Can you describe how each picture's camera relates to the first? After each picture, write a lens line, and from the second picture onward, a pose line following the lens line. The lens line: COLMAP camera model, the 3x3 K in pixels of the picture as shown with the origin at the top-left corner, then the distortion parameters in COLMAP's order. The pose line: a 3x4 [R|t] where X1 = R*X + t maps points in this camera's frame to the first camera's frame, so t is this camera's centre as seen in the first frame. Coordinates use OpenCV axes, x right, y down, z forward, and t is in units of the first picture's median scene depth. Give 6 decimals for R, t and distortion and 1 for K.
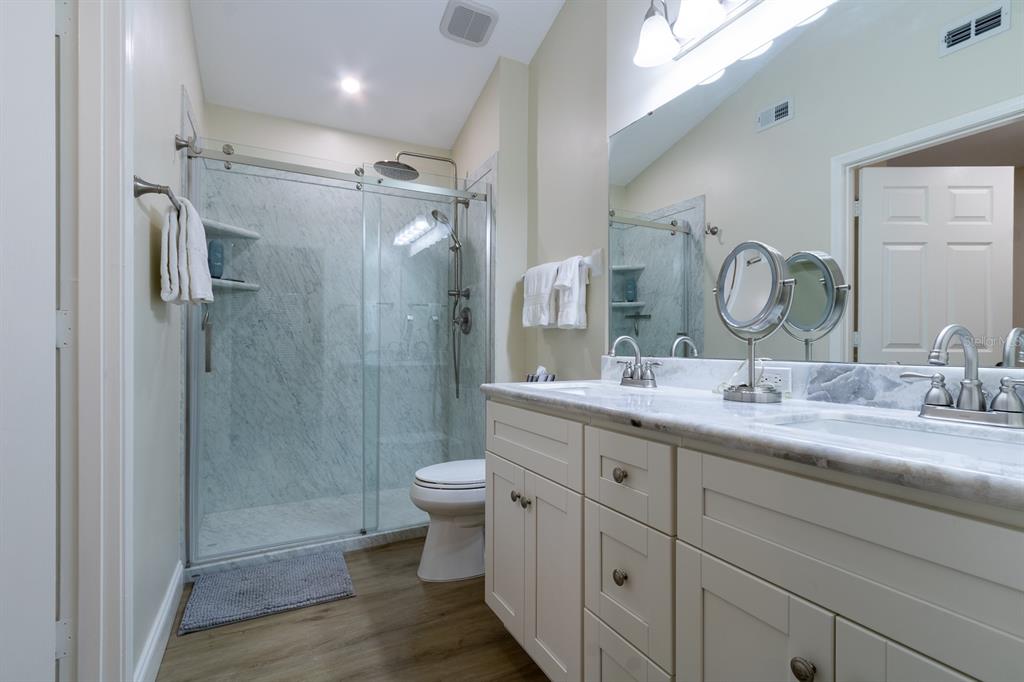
lens RADIAL K [[472.0, 0, 513.5], [0, 472.0, 342.1], [0, 0, 1]] dist [0.000872, -0.000433]
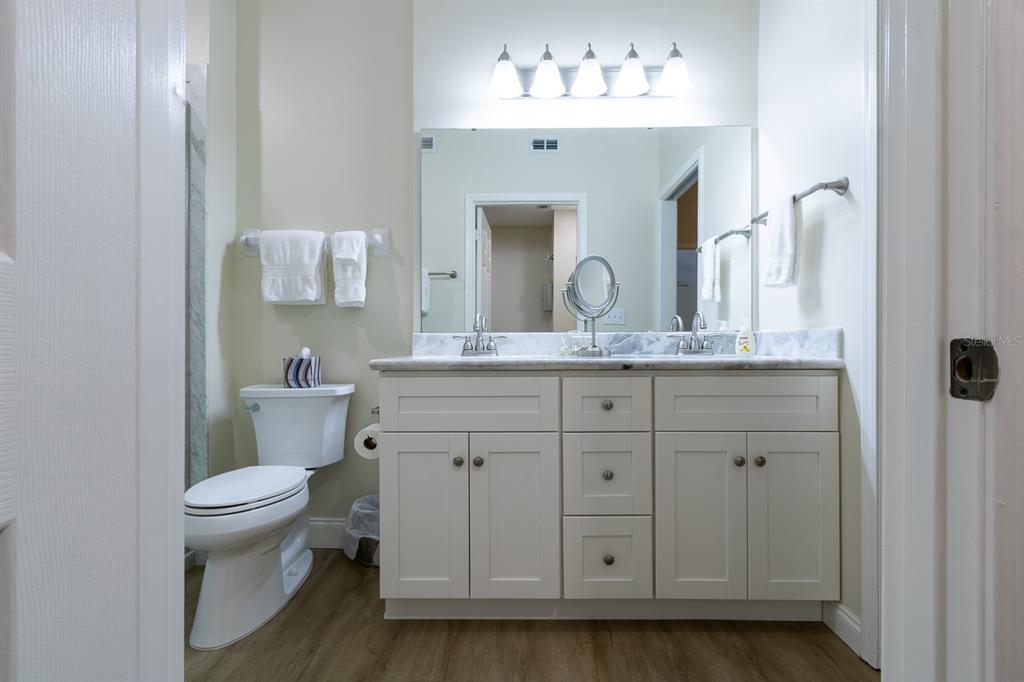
lens RADIAL K [[472.0, 0, 514.2], [0, 472.0, 341.7], [0, 0, 1]] dist [0.000872, -0.000433]
pose [[0.487051, -0.004766, 0.873361, -0.631508], [-0.003708, 0.999965, 0.007525, 0.040162], [-0.873366, -0.006904, 0.487016, 0.288746]]
